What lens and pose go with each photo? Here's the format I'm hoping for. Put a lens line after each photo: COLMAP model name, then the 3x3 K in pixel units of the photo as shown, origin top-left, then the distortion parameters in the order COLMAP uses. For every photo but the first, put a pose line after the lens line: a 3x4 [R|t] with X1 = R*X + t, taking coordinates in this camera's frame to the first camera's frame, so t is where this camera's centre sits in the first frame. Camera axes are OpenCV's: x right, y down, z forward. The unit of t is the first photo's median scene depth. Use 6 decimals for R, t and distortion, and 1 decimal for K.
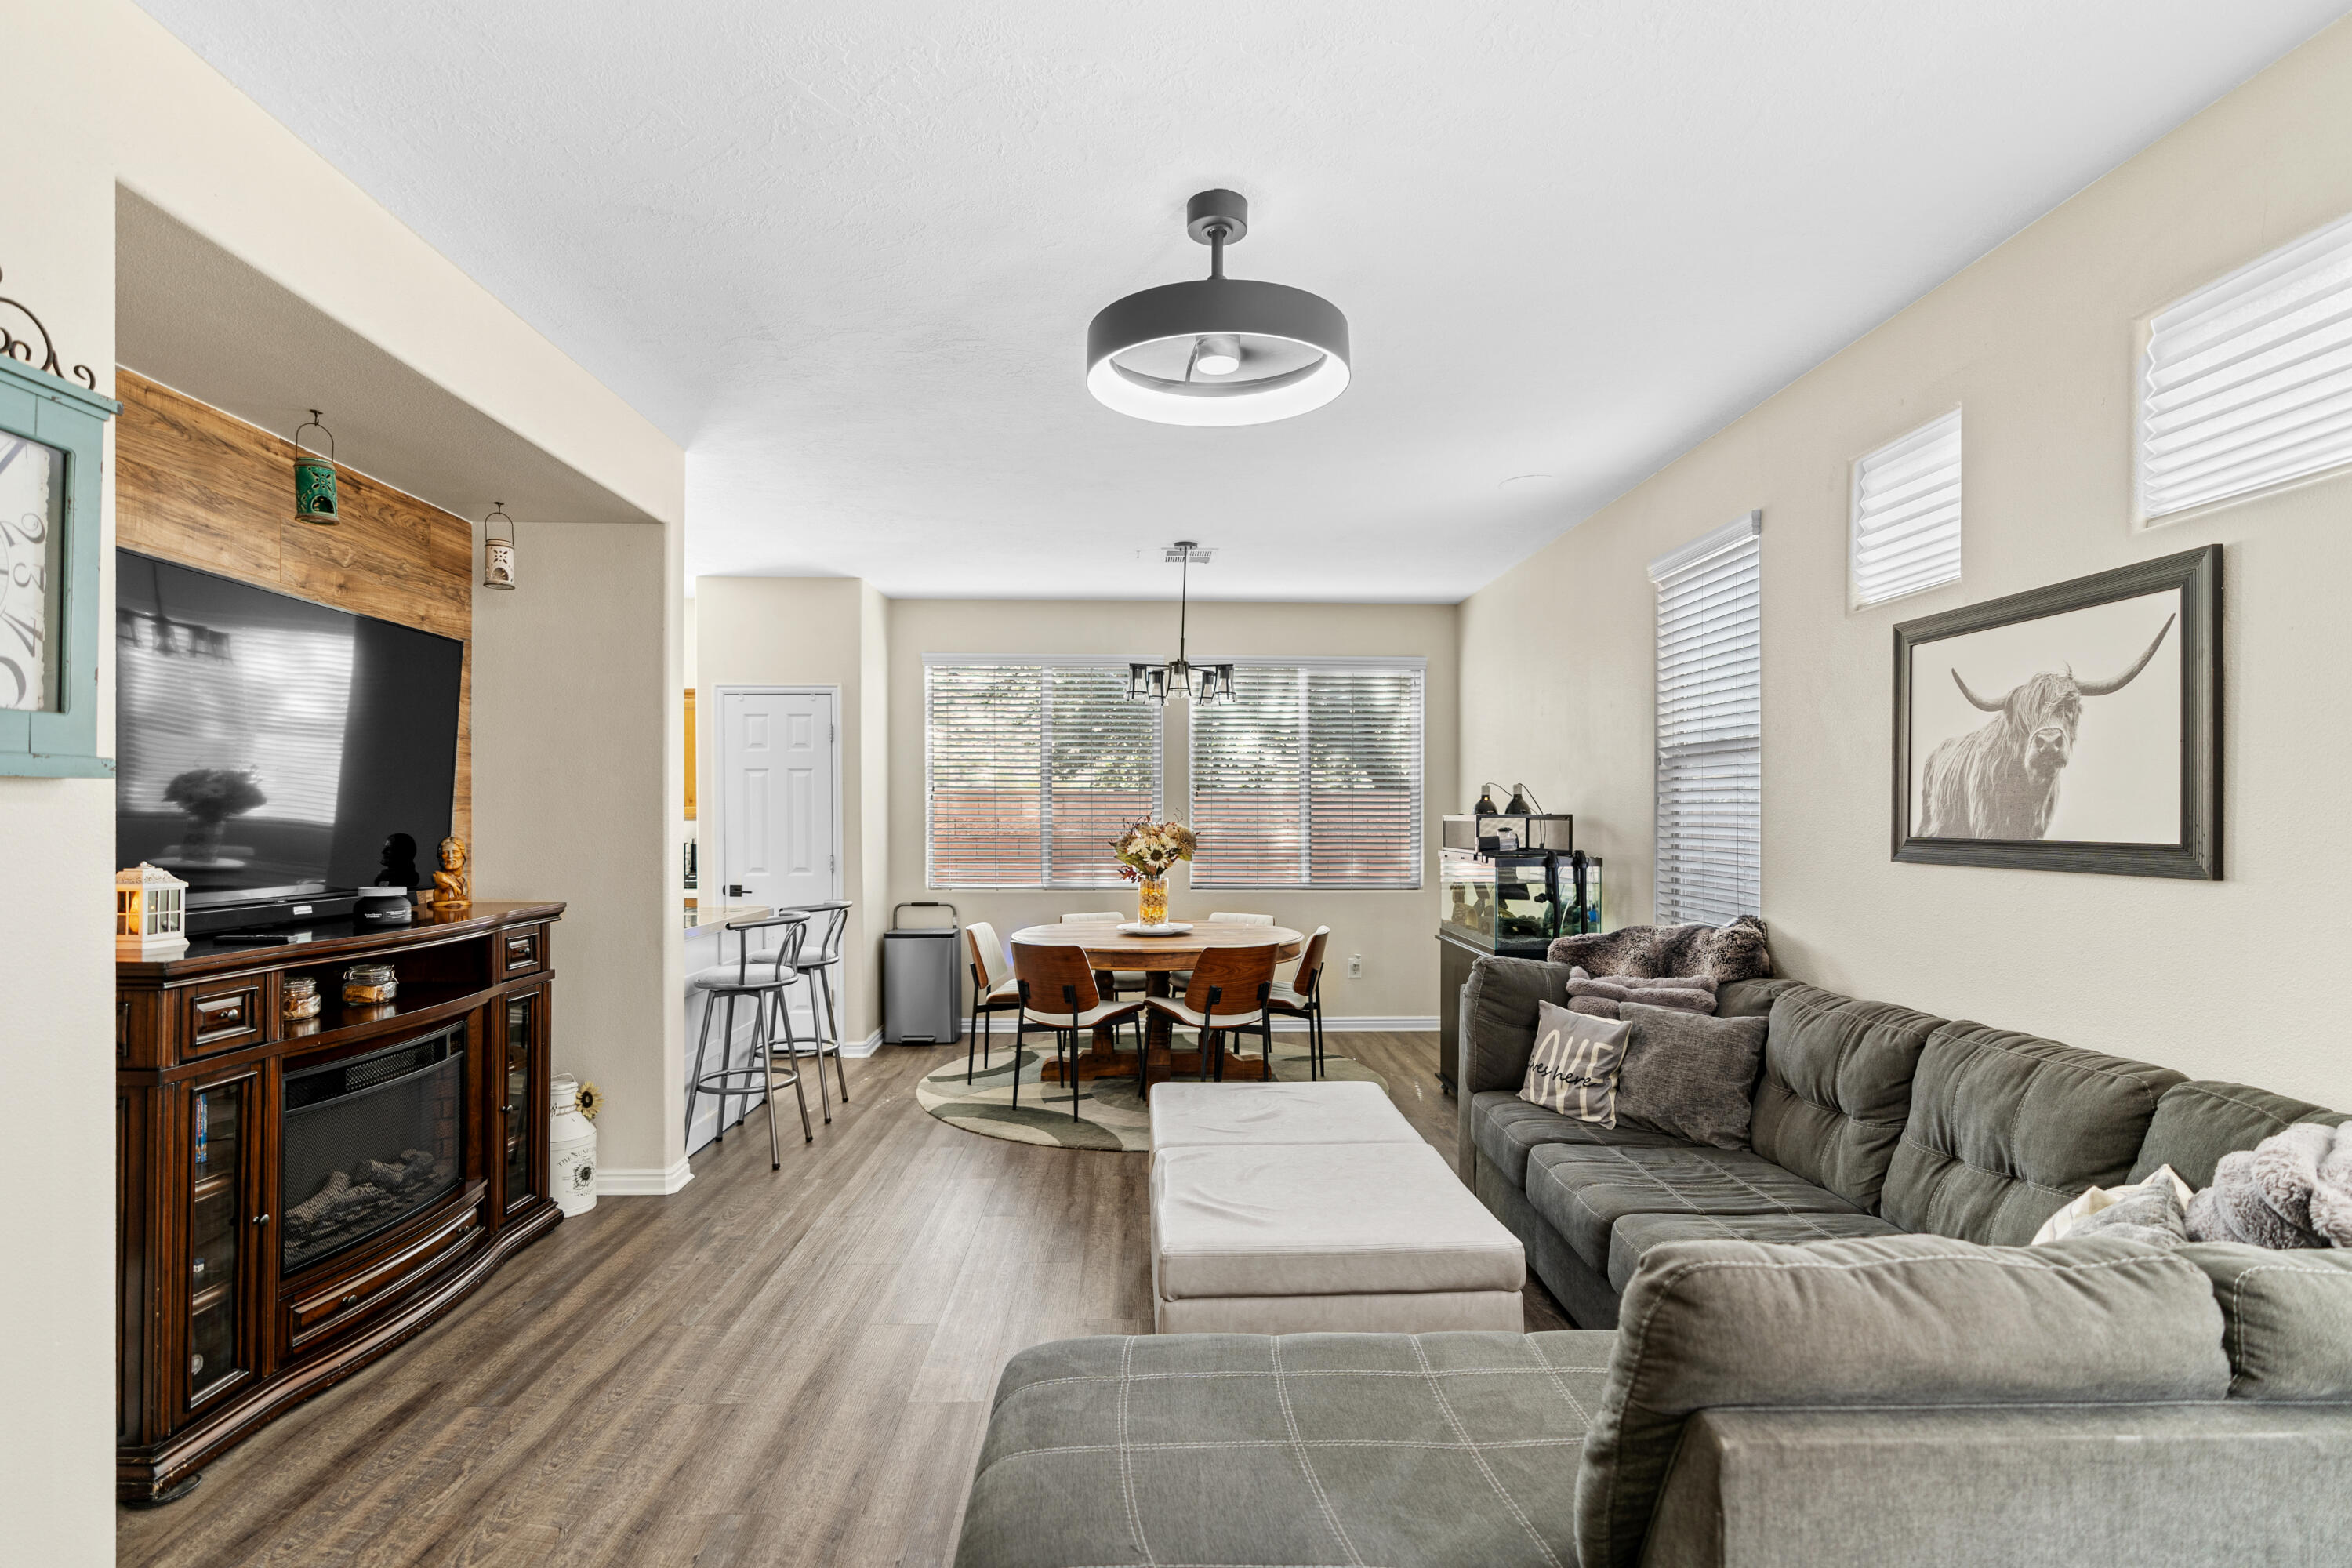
lens RADIAL K [[1094.9, 0, 1173.4], [0, 1094.9, 819.8], [0, 0, 1]] dist [-0.009203, 0.000869]
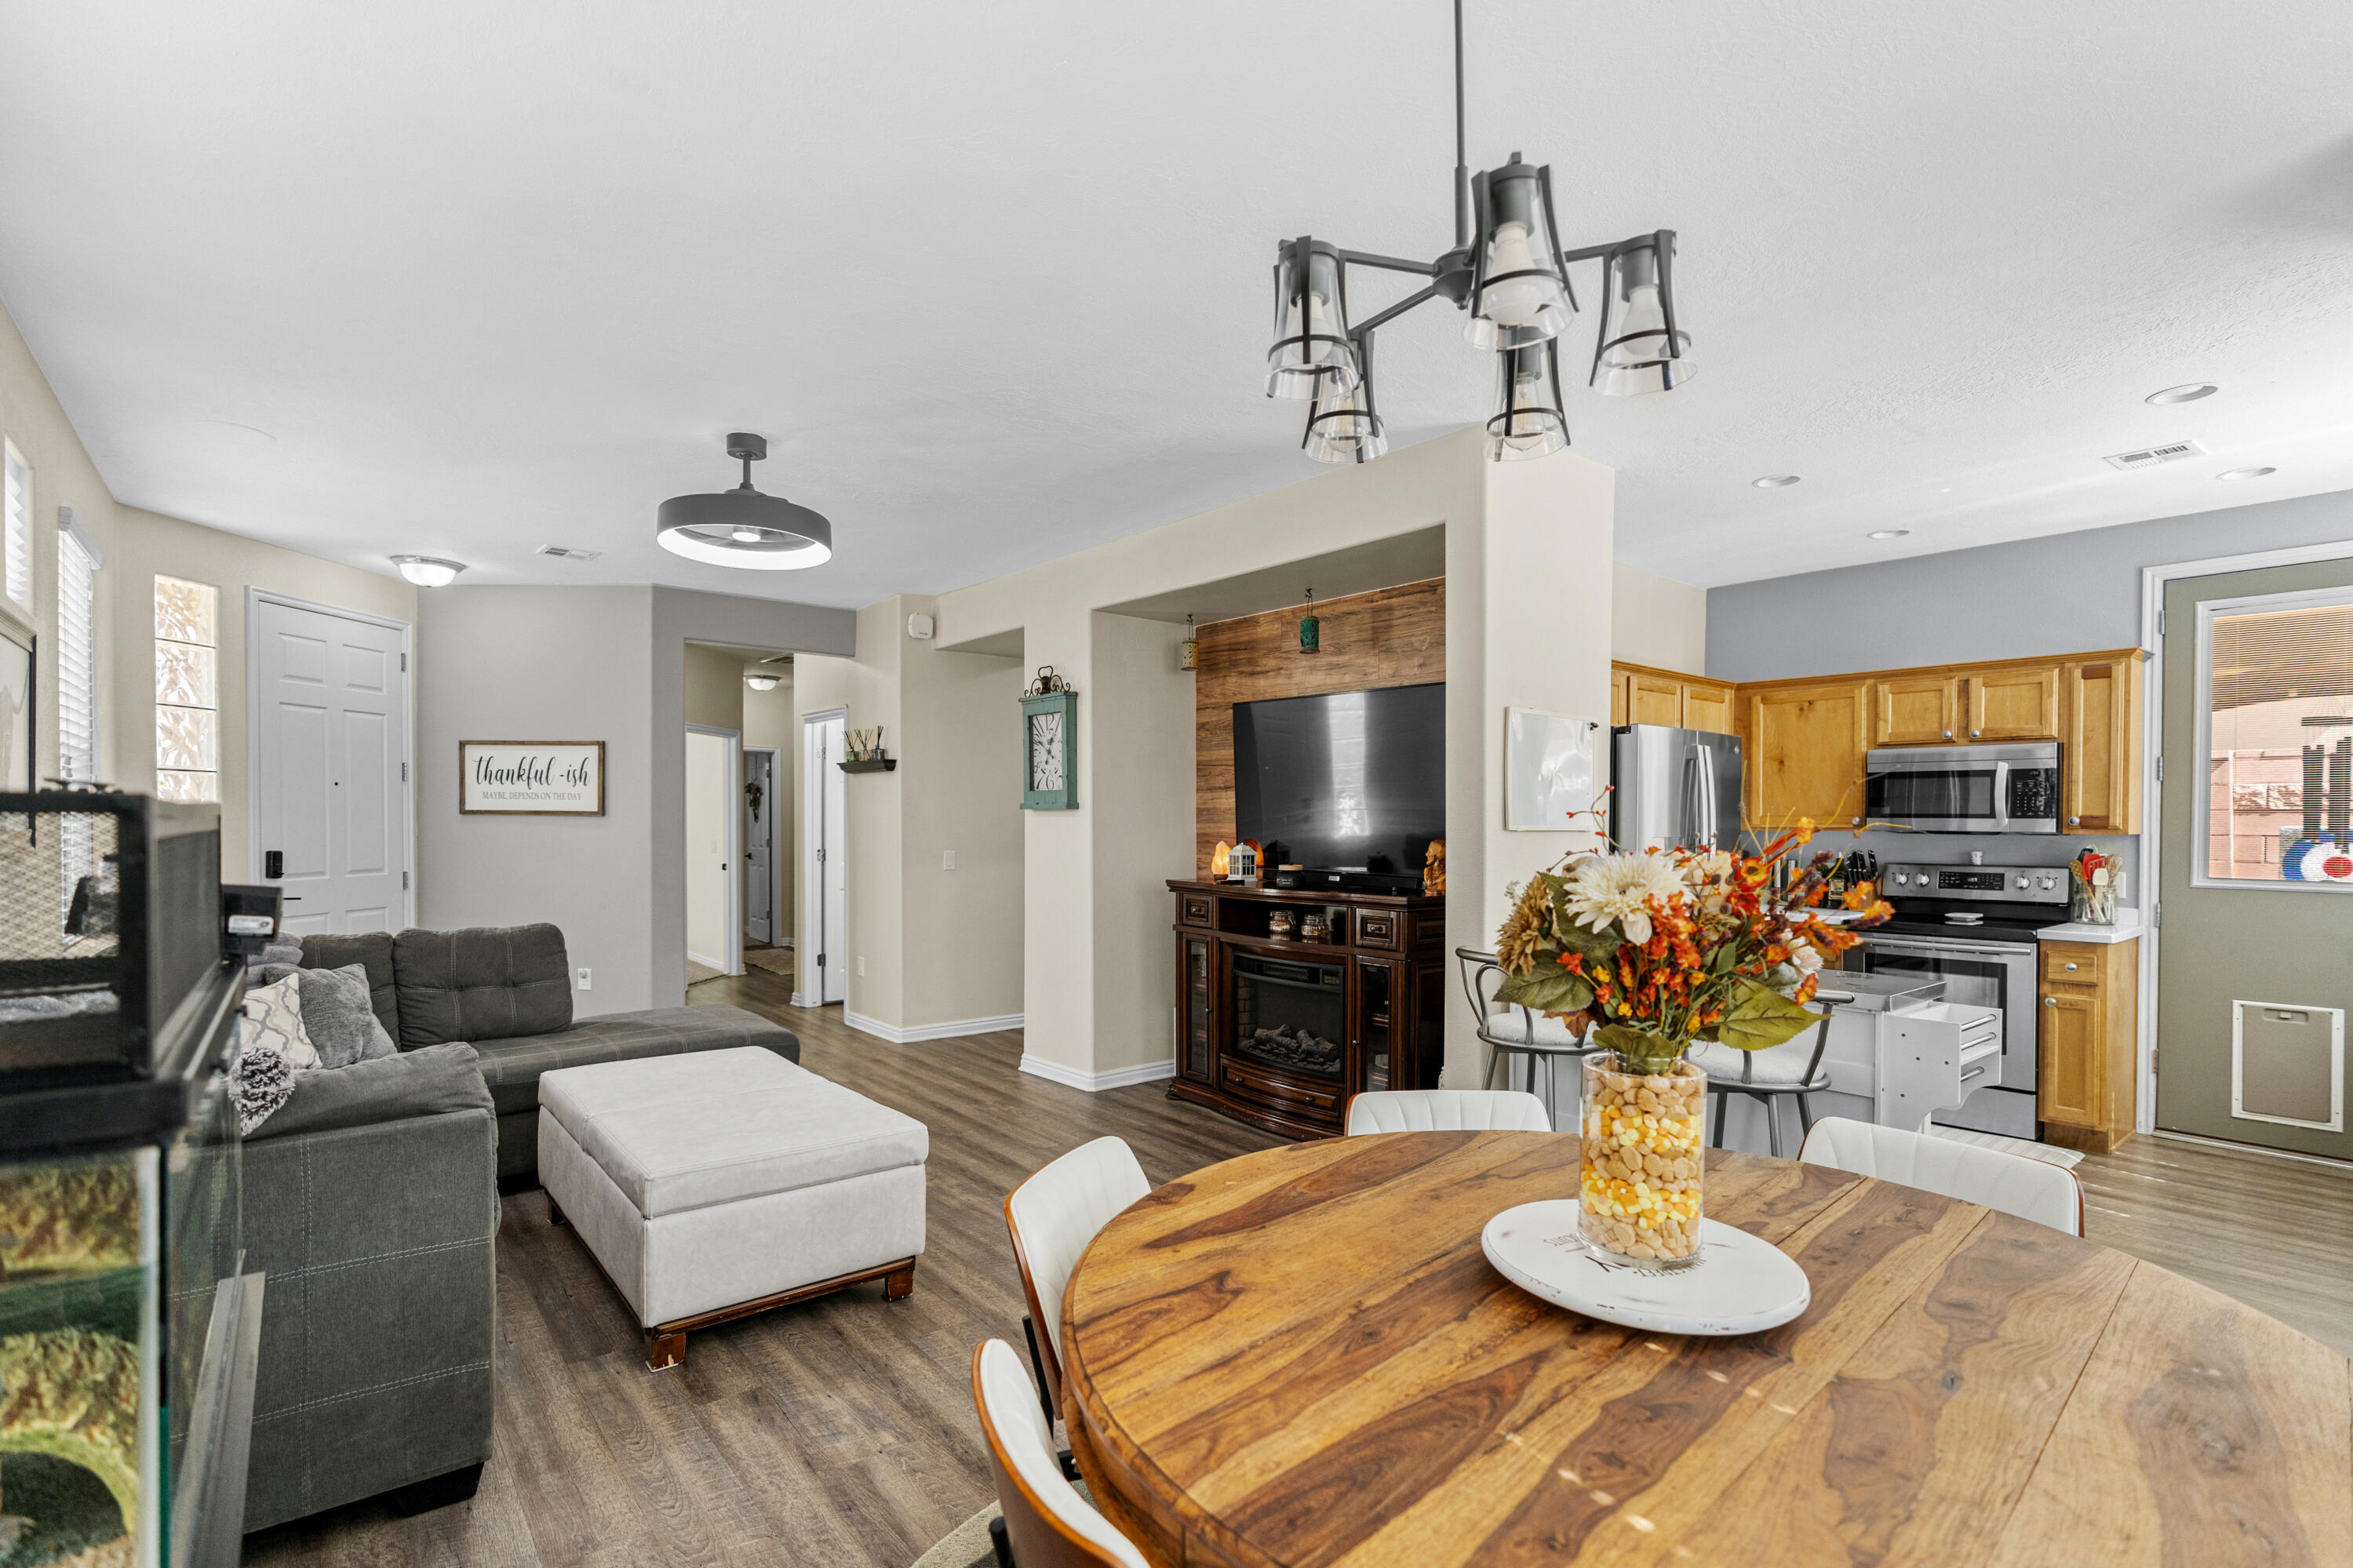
lens RADIAL K [[1077.9, 0, 1205.8], [0, 1077.9, 830.3], [0, 0, 1]] dist [-0.000126, 0.000636]
pose [[-0.782528, 0.000238, -0.622615, 0.307814], [-0.009575, 0.999877, 0.012416, -0.008096], [0.622542, 0.015677, -0.782429, 1.688399]]
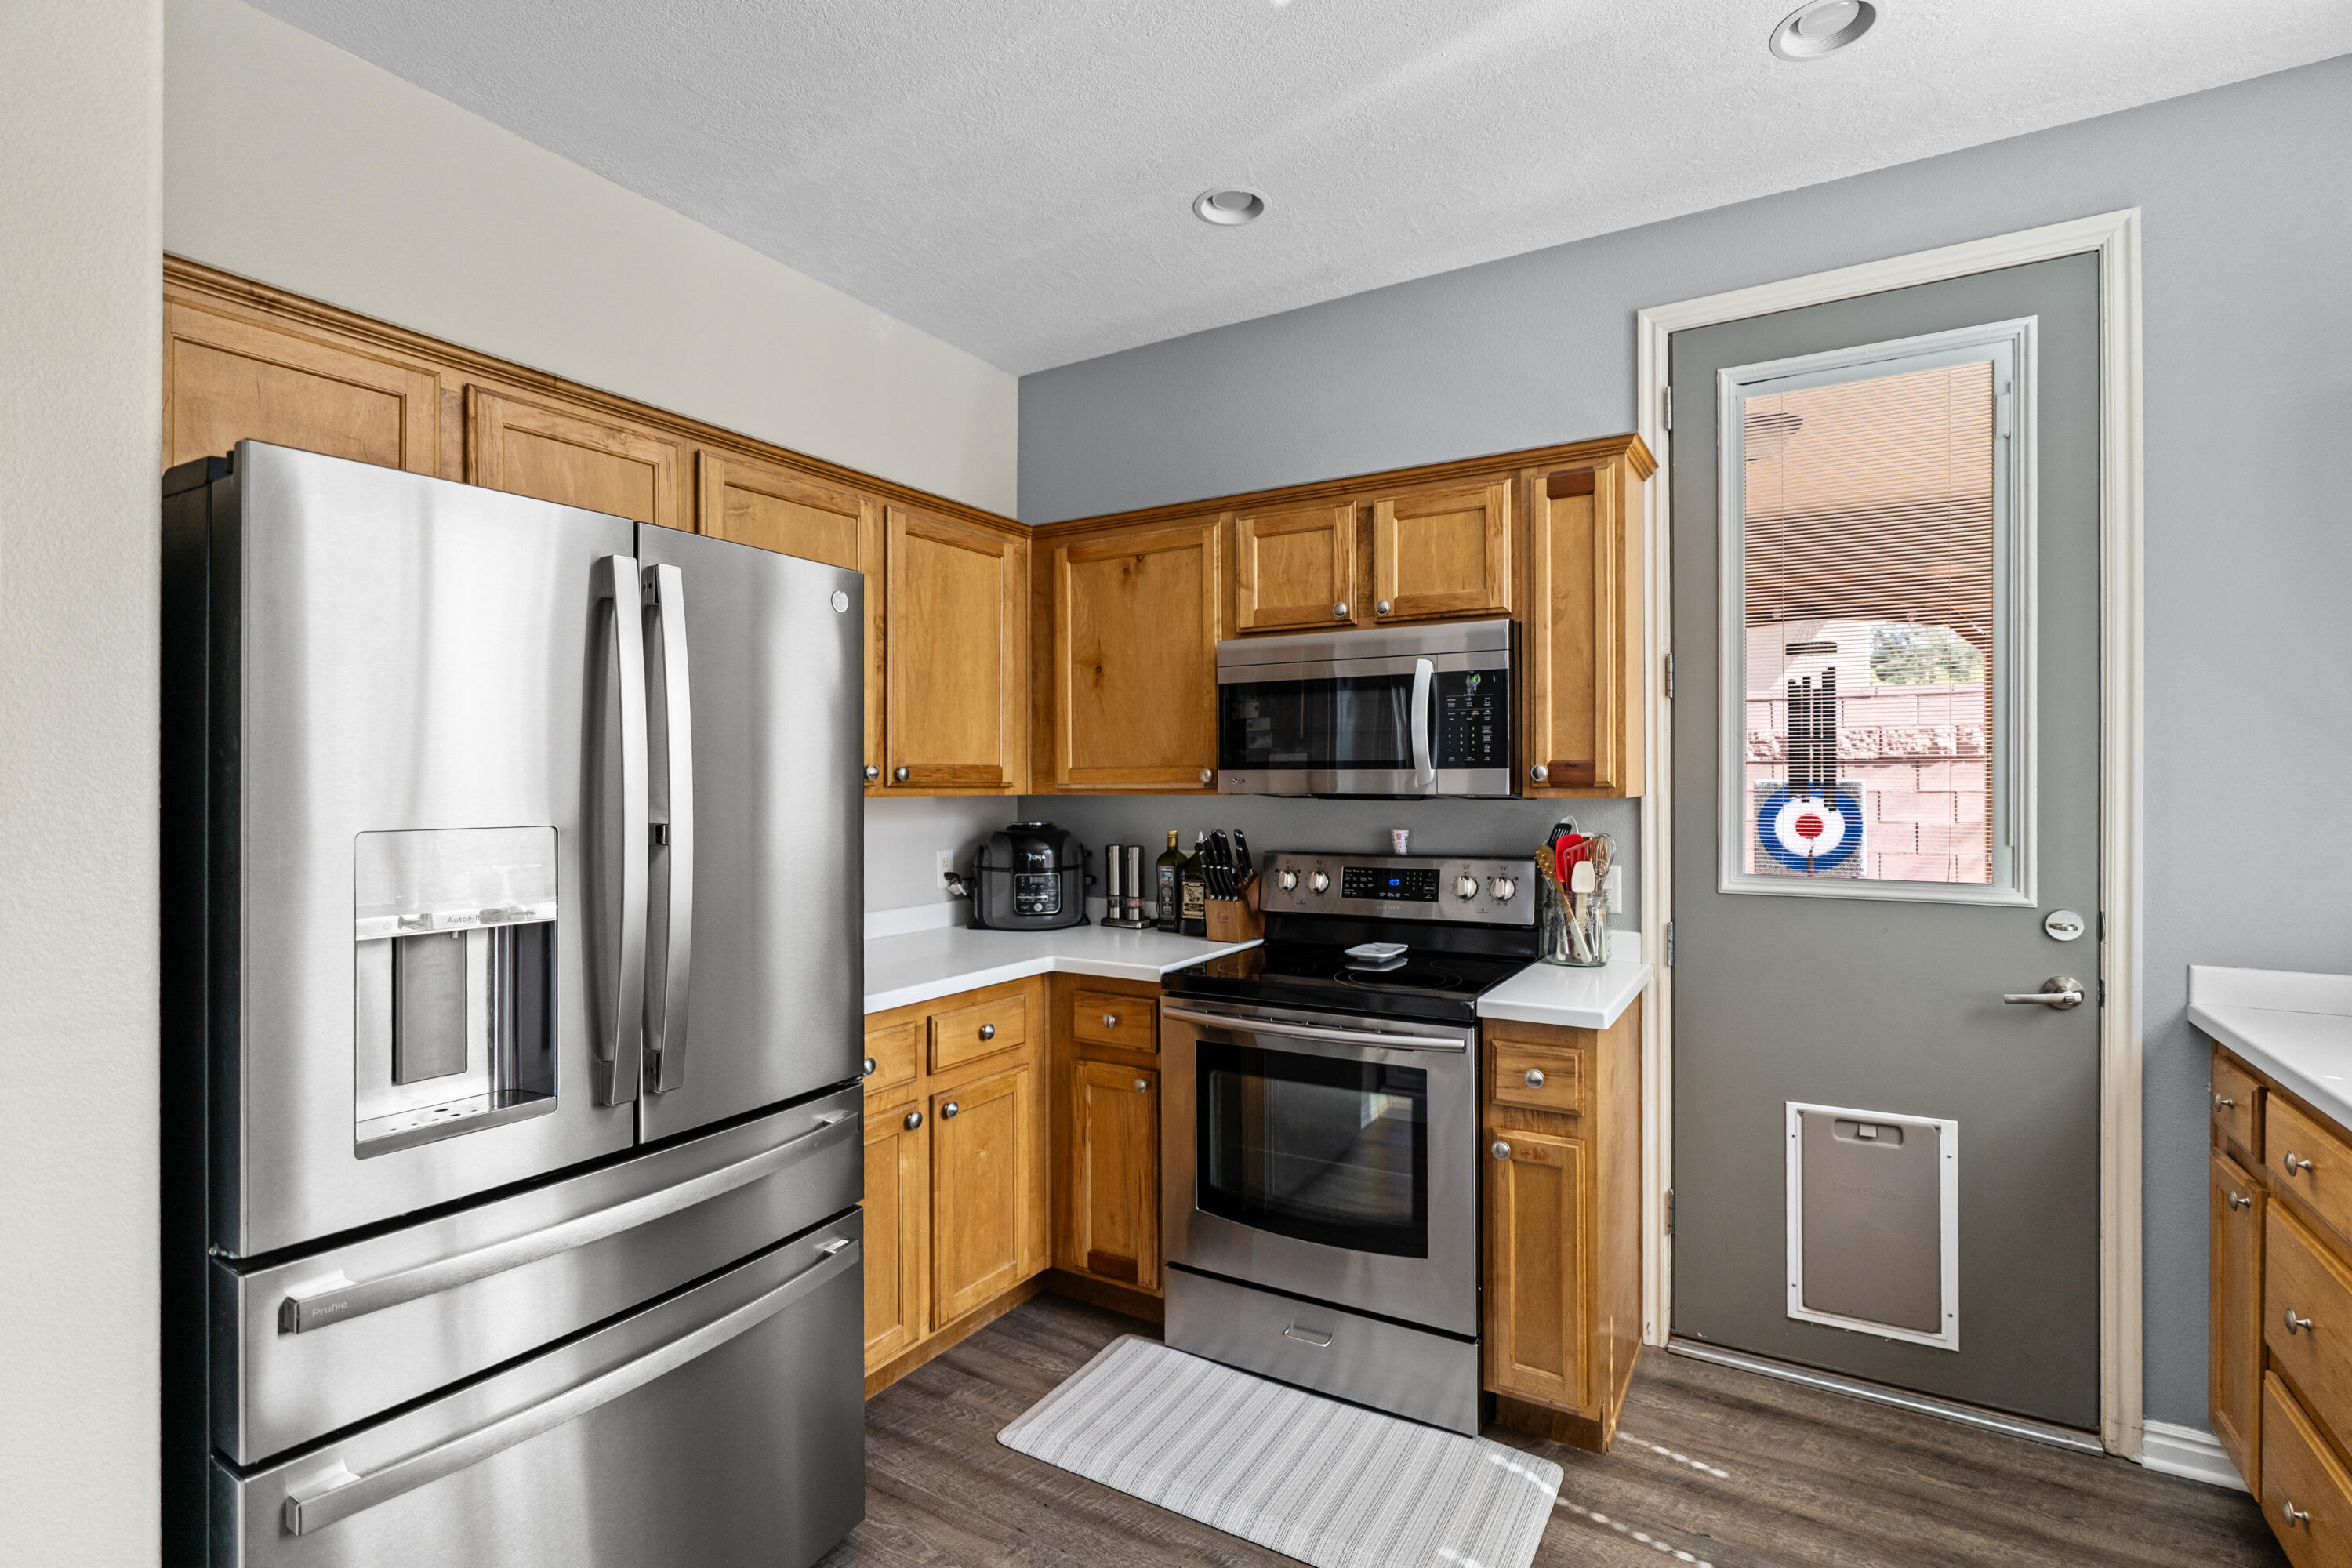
lens RADIAL K [[1098.5, 0, 1176.6], [0, 1098.5, 781.5], [0, 0, 1]] dist [-0.010888, 0.005433]
pose [[-0.533648, 0.001197, -0.845706, -0.594522], [-0.000809, 0.999998, 0.001926, -0.008774], [0.845706, 0.001712, -0.533646, 1.501971]]
